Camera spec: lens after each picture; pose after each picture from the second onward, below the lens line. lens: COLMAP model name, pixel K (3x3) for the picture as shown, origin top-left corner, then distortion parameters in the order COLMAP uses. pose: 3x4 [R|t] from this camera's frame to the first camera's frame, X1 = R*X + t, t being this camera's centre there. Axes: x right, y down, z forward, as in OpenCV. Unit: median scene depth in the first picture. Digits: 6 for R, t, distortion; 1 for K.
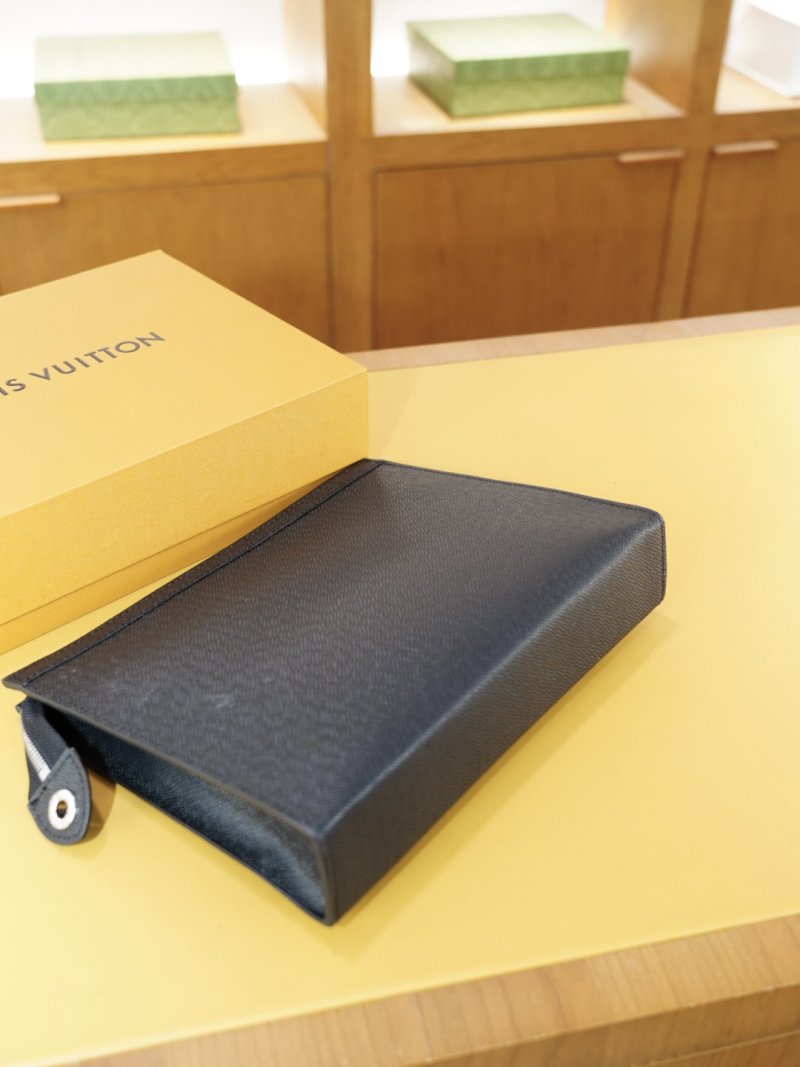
lens RADIAL K [[1197.4, 0, 400.0], [0, 1197.4, 533.5], [0, 0, 1]] dist [0.047142, -0.007322]
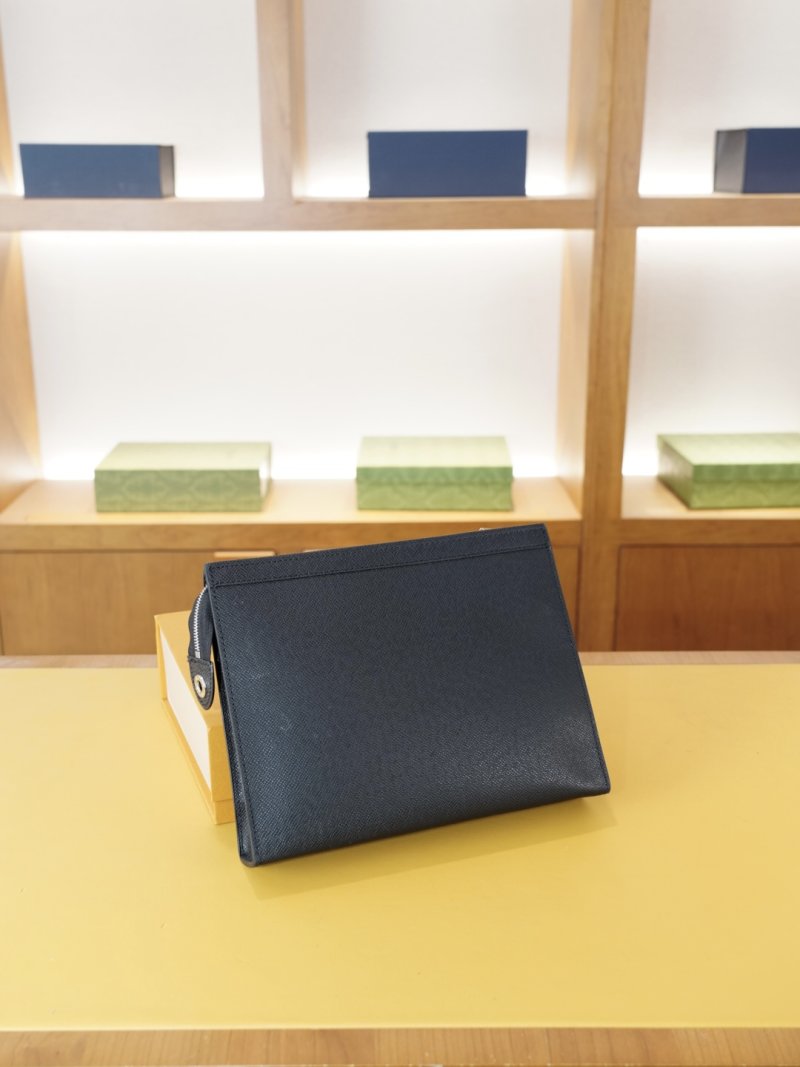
lens RADIAL K [[1161.6, 0, 416.8], [0, 1161.6, 545.5], [0, 0, 1]] dist [0.018137, 0.002755]
pose [[0.975257, 0.057869, -0.213365, 0.028012], [-0.119955, 0.949221, -0.290844, 0.057158], [0.185700, 0.309242, 0.932676, -0.113045]]
